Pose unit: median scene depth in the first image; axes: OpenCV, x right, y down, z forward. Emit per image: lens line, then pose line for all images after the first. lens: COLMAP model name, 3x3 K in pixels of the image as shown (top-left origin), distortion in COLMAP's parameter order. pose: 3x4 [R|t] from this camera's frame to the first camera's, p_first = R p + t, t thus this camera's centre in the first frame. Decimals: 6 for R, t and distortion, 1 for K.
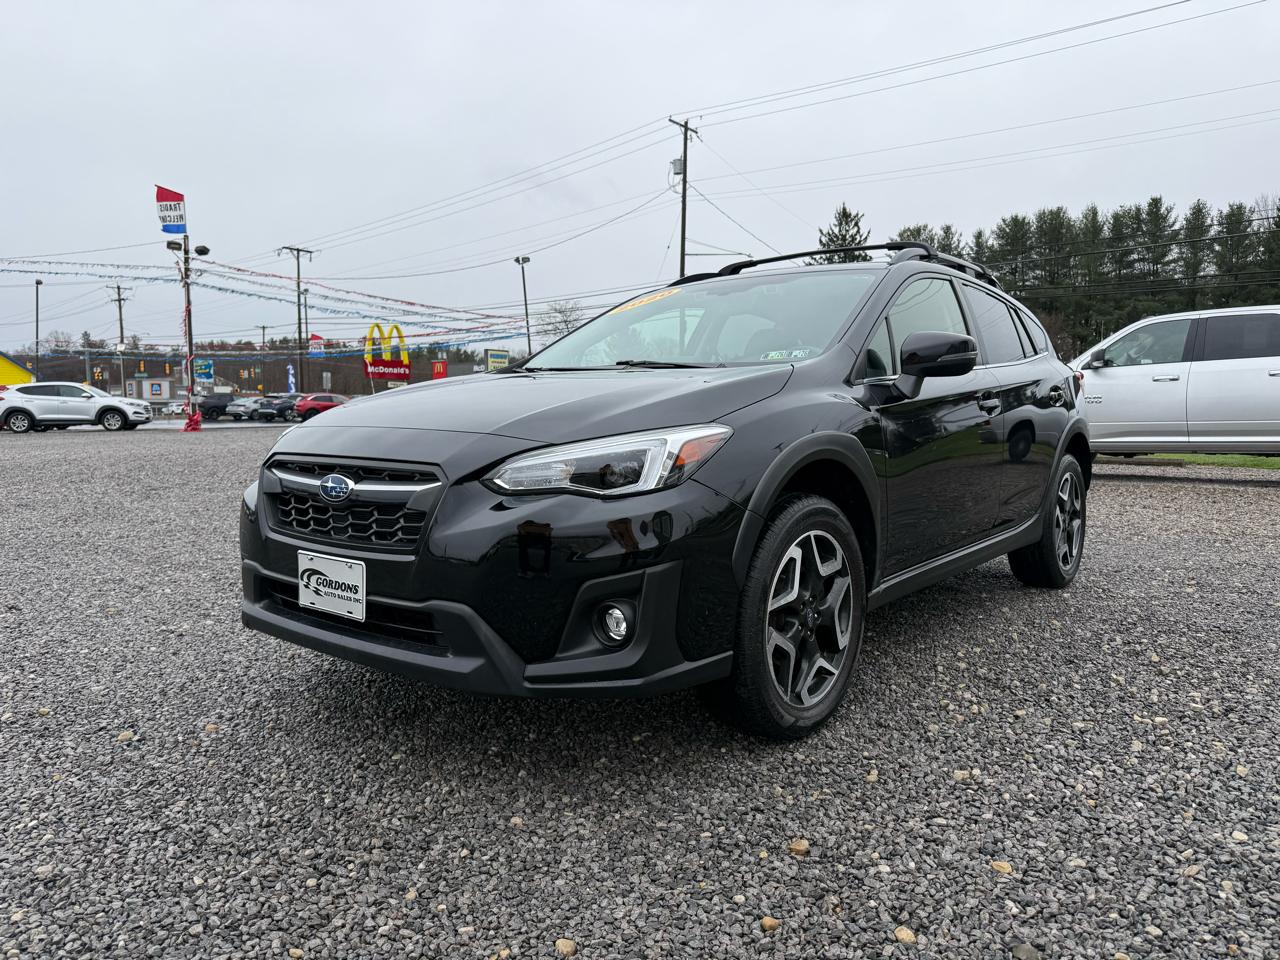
lens RADIAL K [[939.0, 0, 644.2], [0, 939.0, 494.0], [0, 0, 1]] dist [0.039468, -0.019356]
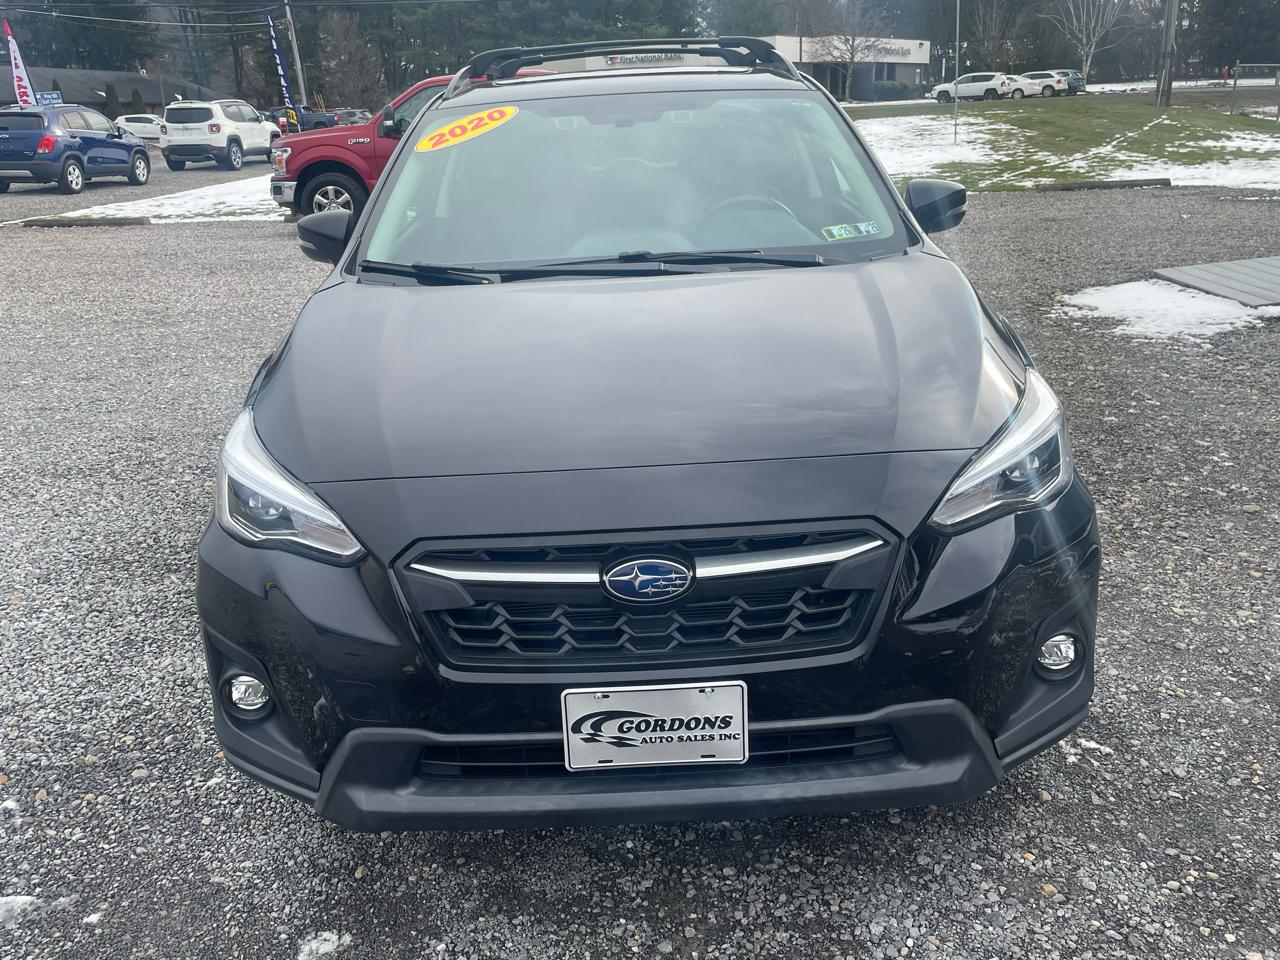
lens RADIAL K [[1083.5, 0, 642.4], [0, 1083.5, 467.9], [0, 0, 1]] dist [0.052644, -0.074907]
pose [[0.763790, -0.242421, 0.598211, -0.657064], [0.108662, 0.961856, 0.251047, -0.227190], [-0.636252, -0.126745, 0.760999, 0.426748]]
